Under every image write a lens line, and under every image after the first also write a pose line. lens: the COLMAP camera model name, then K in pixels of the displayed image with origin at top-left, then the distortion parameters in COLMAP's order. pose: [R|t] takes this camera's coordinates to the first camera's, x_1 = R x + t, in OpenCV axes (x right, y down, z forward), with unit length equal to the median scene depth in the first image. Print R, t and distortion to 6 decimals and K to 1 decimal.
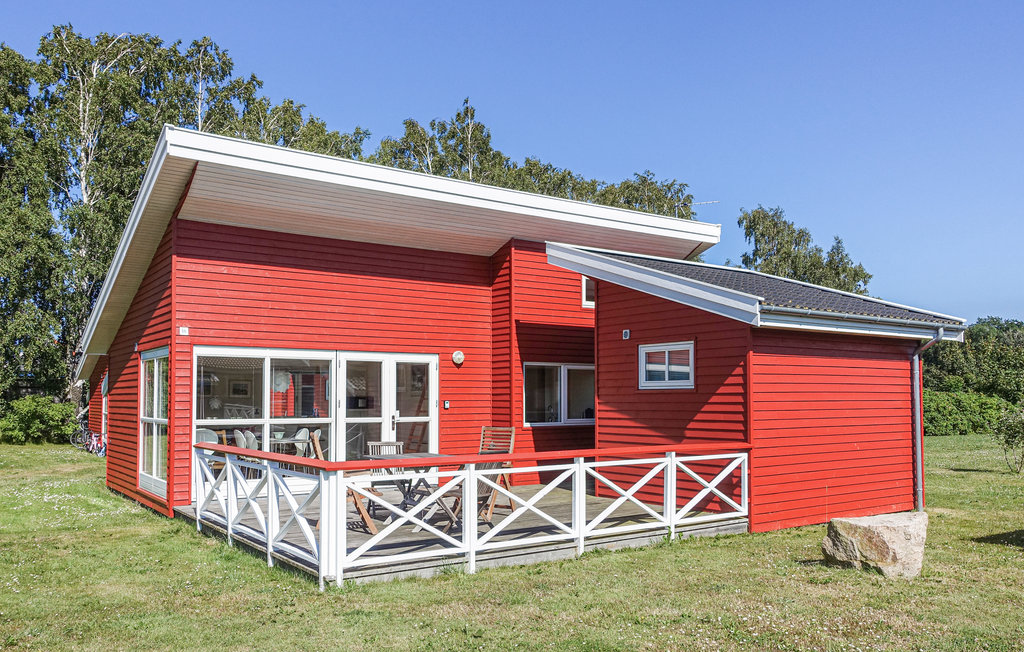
lens RADIAL K [[786.5, 0, 512.0], [0, 786.5, 326.0], [0, 0, 1]] dist [0.001370, -0.007615]
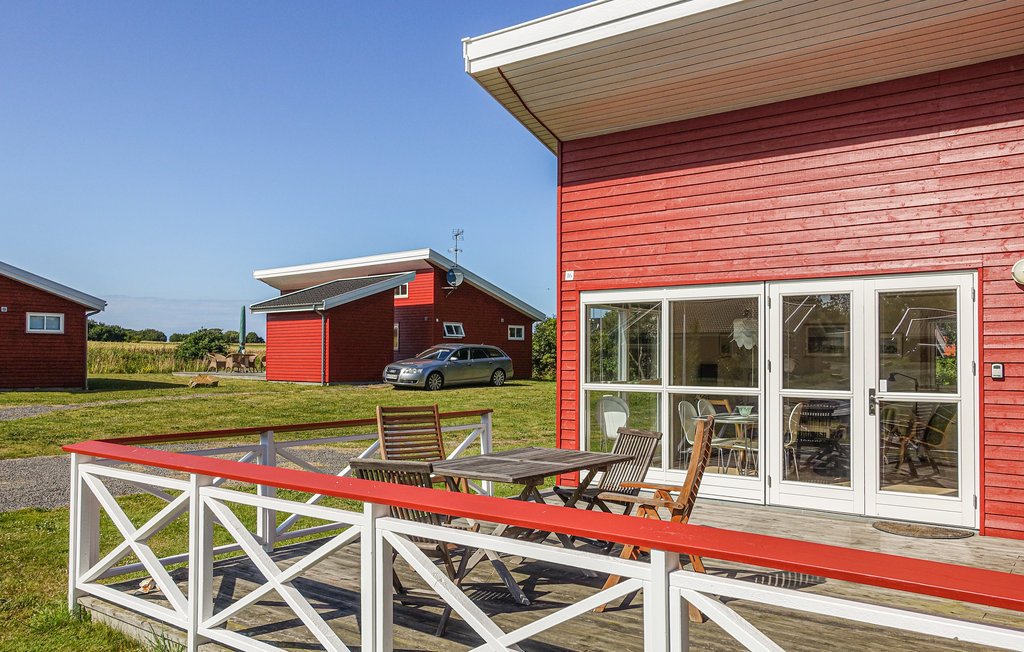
lens RADIAL K [[786.5, 0, 512.0], [0, 786.5, 326.0], [0, 0, 1]] dist [0.001370, -0.007615]
pose [[0.308957, -0.039559, -0.950253, 0.299350], [0.082097, 0.996515, -0.014792, 0.057436], [0.947526, -0.073443, 0.311128, 0.590730]]
